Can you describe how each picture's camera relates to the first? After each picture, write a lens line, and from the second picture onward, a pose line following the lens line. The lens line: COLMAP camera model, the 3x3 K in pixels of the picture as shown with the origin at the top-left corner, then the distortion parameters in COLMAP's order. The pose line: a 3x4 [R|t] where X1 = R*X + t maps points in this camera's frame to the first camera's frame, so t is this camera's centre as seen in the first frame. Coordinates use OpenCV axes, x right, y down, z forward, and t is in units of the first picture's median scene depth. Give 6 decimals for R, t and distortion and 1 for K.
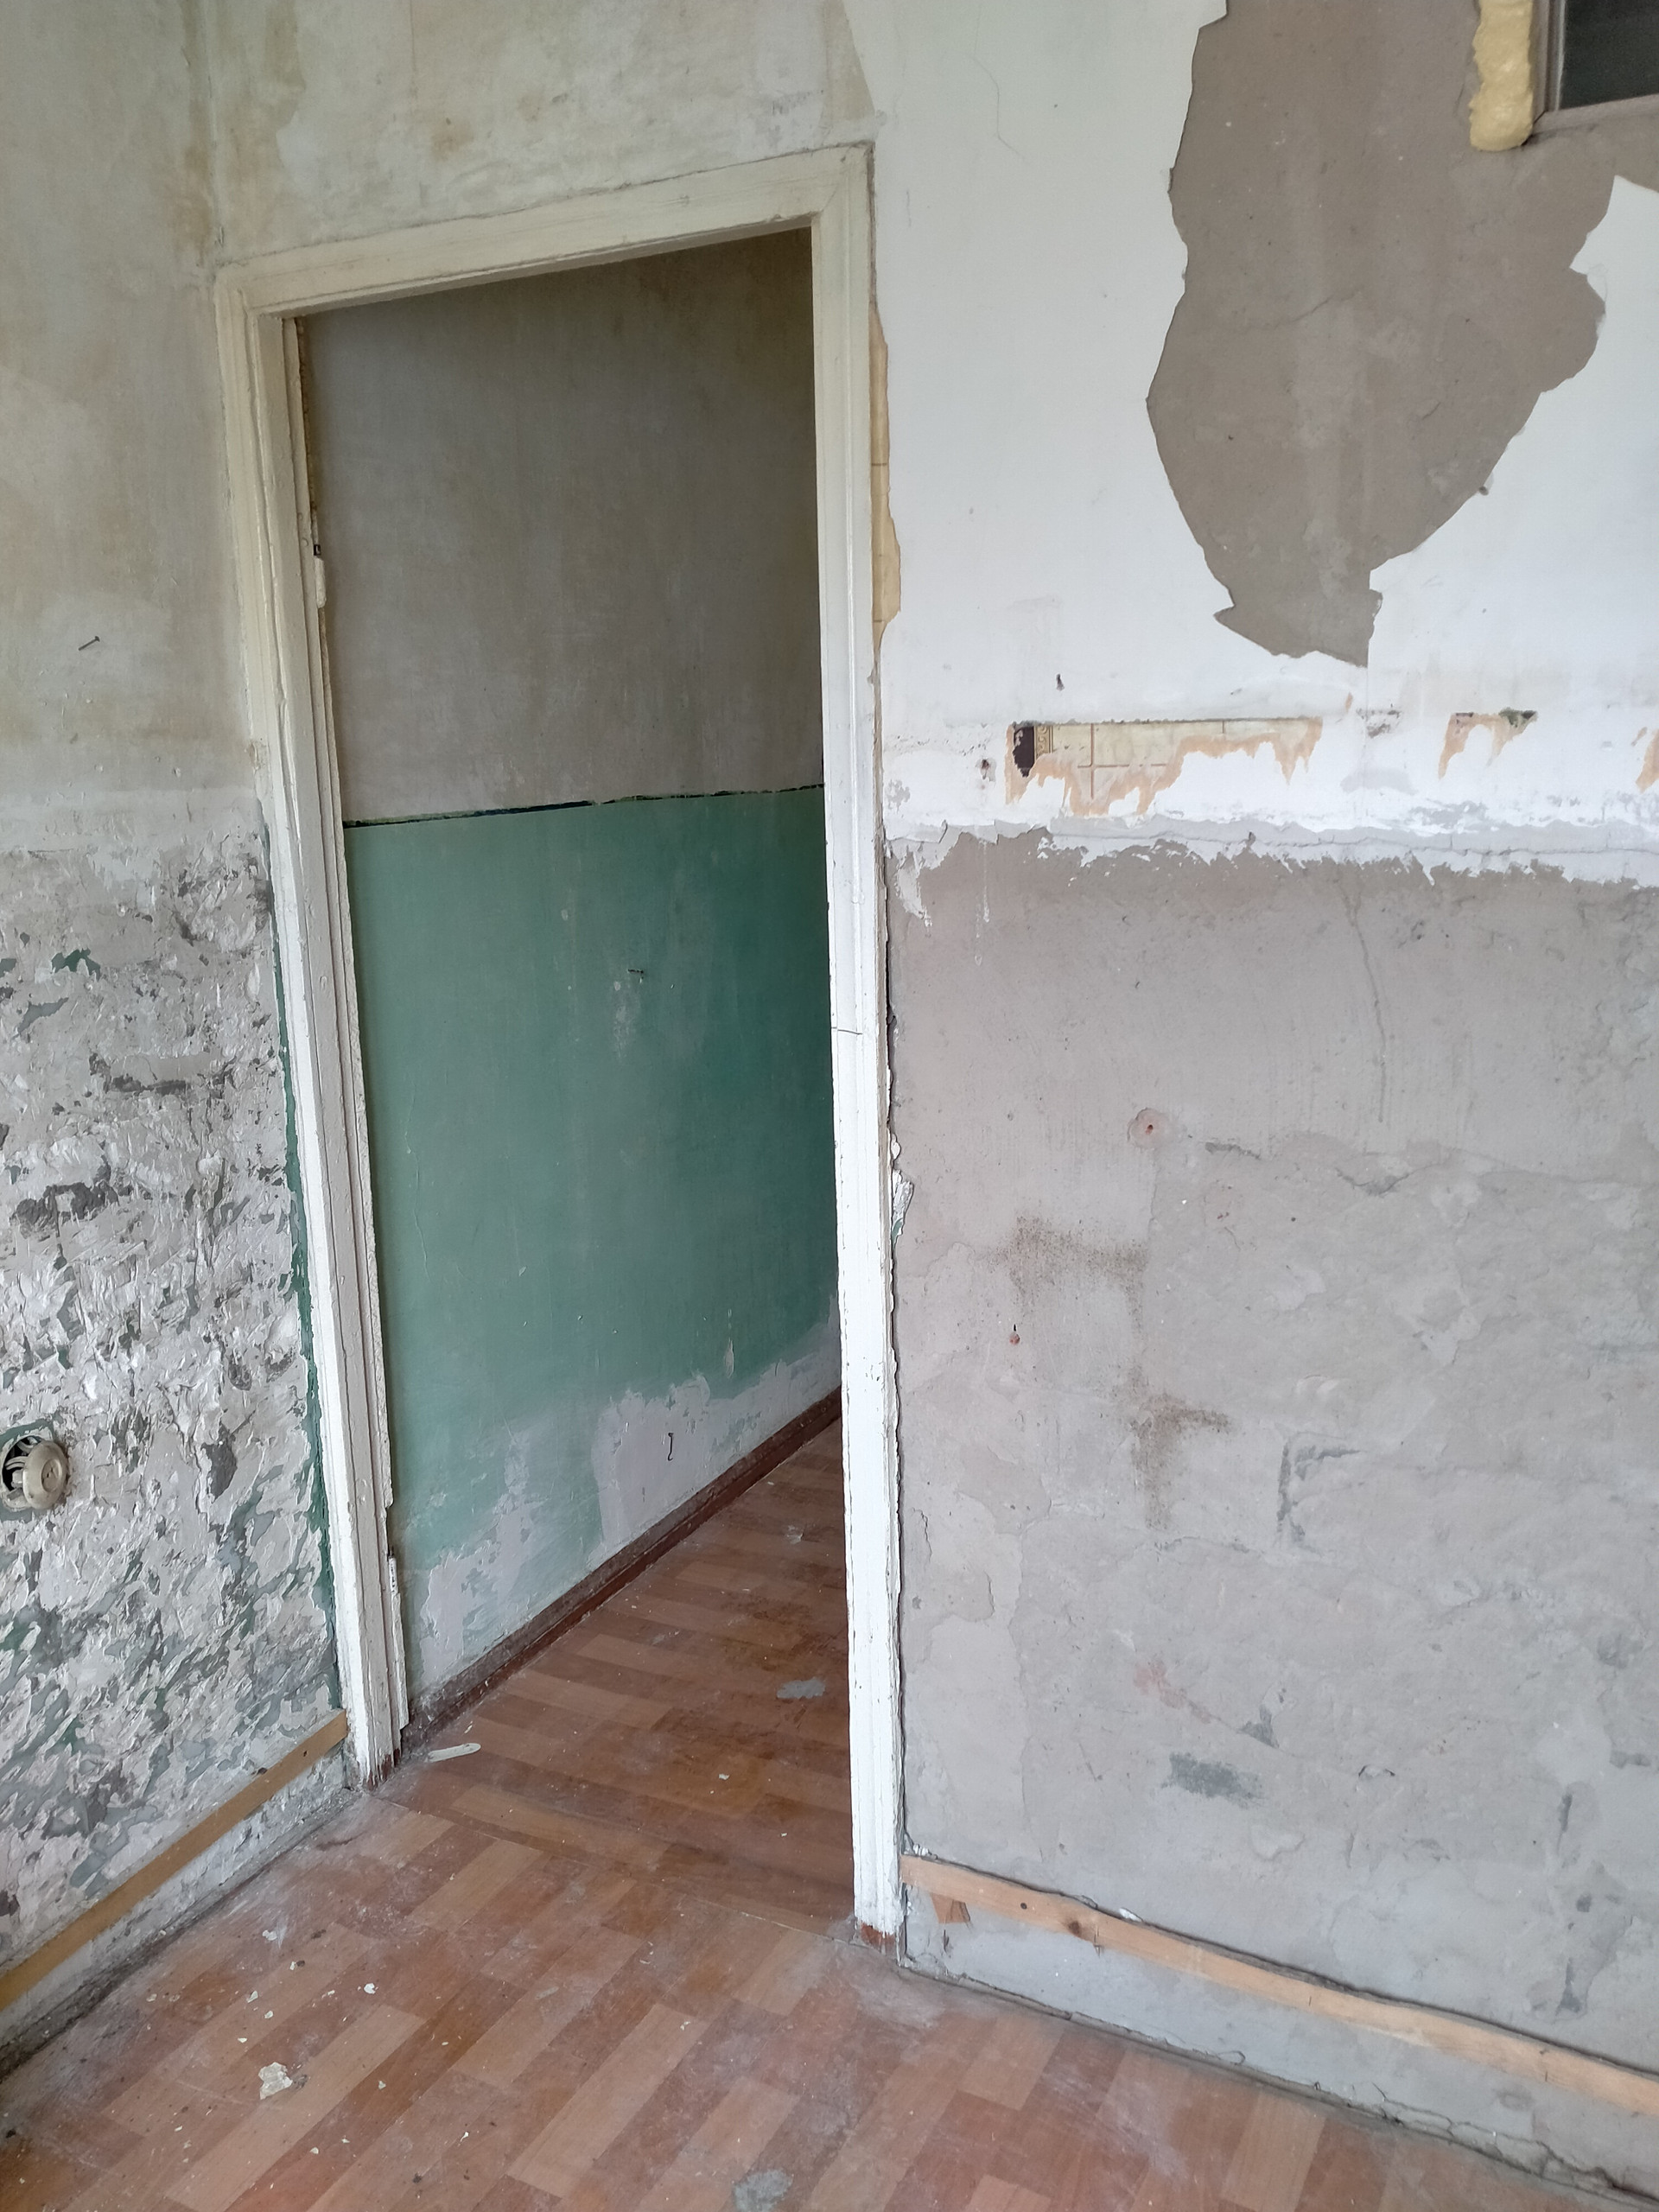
lens RADIAL K [[1824.1, 0, 826.4], [0, 1824.1, 1102.6], [0, 0, 1]] dist [-0.024408, -0.011741]
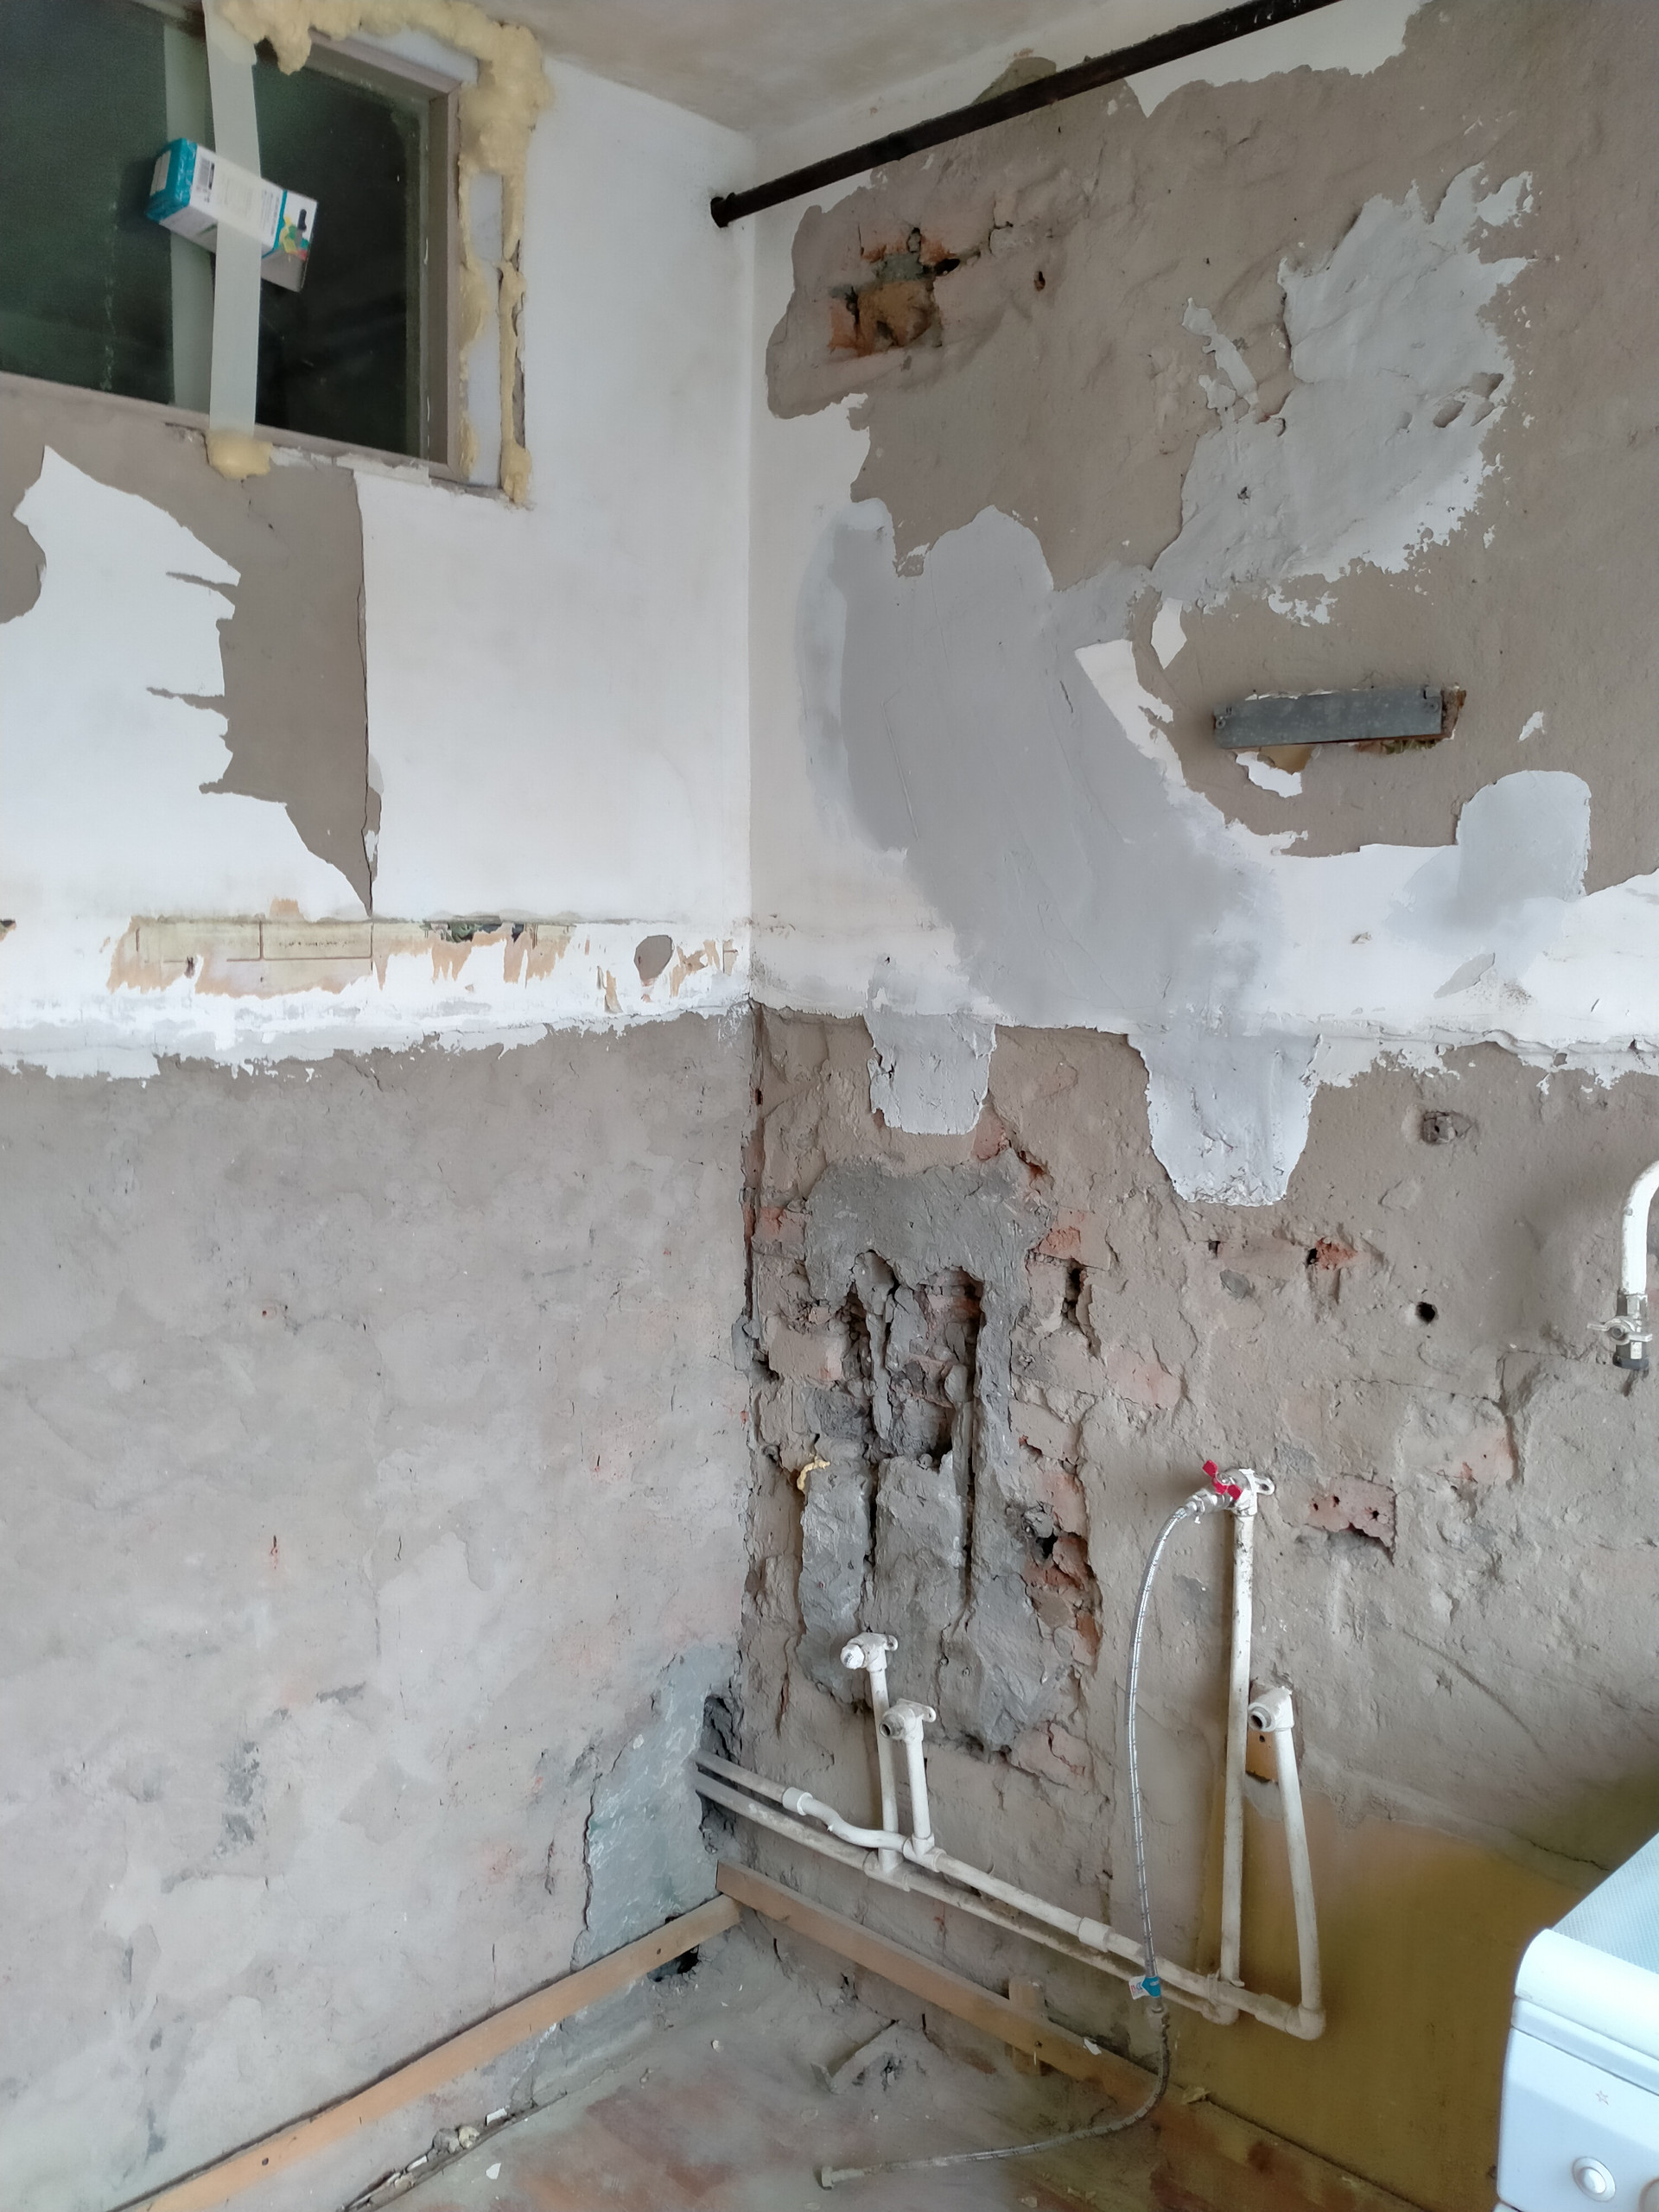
lens RADIAL K [[1824.1, 0, 829.0], [0, 1824.1, 1111.4], [0, 0, 1]] dist [-0.024408, -0.011741]
pose [[0.263347, -0.073316, 0.961911, -0.499731], [0.179903, 0.983349, 0.025697, -0.048739], [-0.947778, 0.166283, 0.272151, 0.285788]]
